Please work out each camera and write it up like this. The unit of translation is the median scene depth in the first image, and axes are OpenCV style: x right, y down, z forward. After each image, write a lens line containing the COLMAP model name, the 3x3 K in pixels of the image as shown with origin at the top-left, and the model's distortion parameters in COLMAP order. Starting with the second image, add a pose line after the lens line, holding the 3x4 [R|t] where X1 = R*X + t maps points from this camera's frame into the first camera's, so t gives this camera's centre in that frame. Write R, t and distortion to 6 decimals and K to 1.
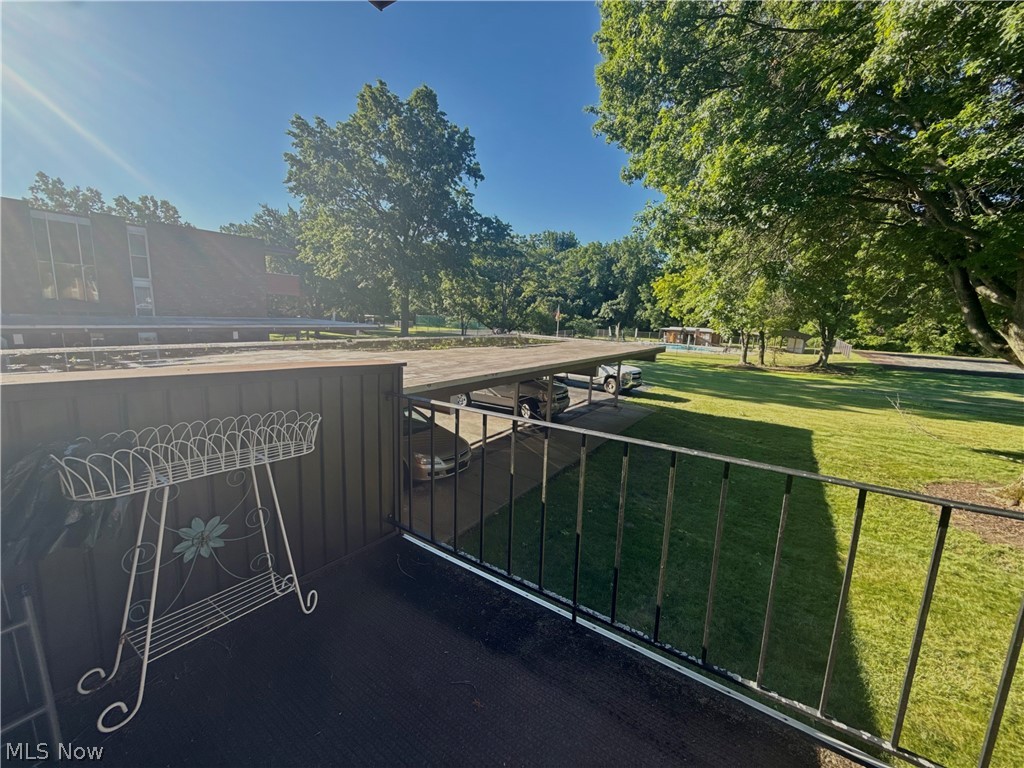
lens RADIAL K [[412.2, 0, 507.7], [0, 412.2, 383.7], [0, 0, 1]] dist [-0.002380, 0.000342]
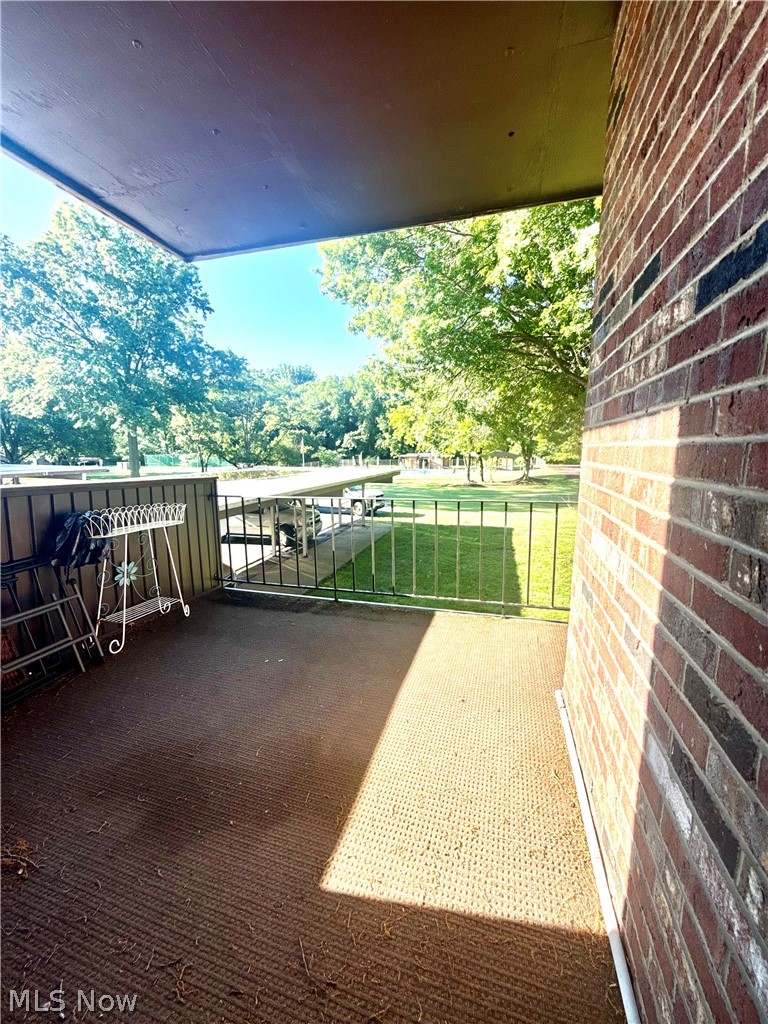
lens RADIAL K [[412.2, 0, 383.6], [0, 412.2, 513.2], [0, 0, 1]] dist [-0.002380, 0.000342]
pose [[0.950443, -0.092513, 0.296814, -0.007417], [0.094362, 0.995505, 0.008125, 0.008170], [-0.296231, 0.020286, 0.954901, -0.042406]]
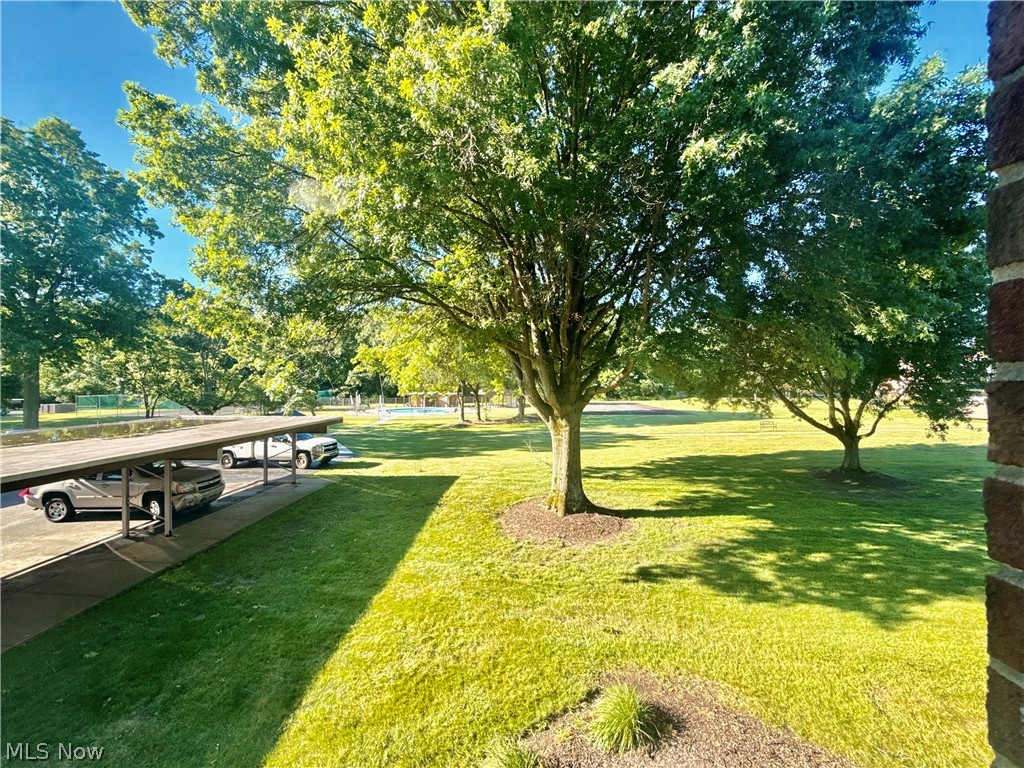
lens RADIAL K [[412.2, 0, 513.7], [0, 412.2, 385.6], [0, 0, 1]] dist [-0.002380, 0.000342]
pose [[0.843019, -0.048667, 0.535677, 0.092365], [0.129745, 0.984890, -0.114708, 0.004011], [-0.522001, 0.166203, 0.836596, -0.057496]]
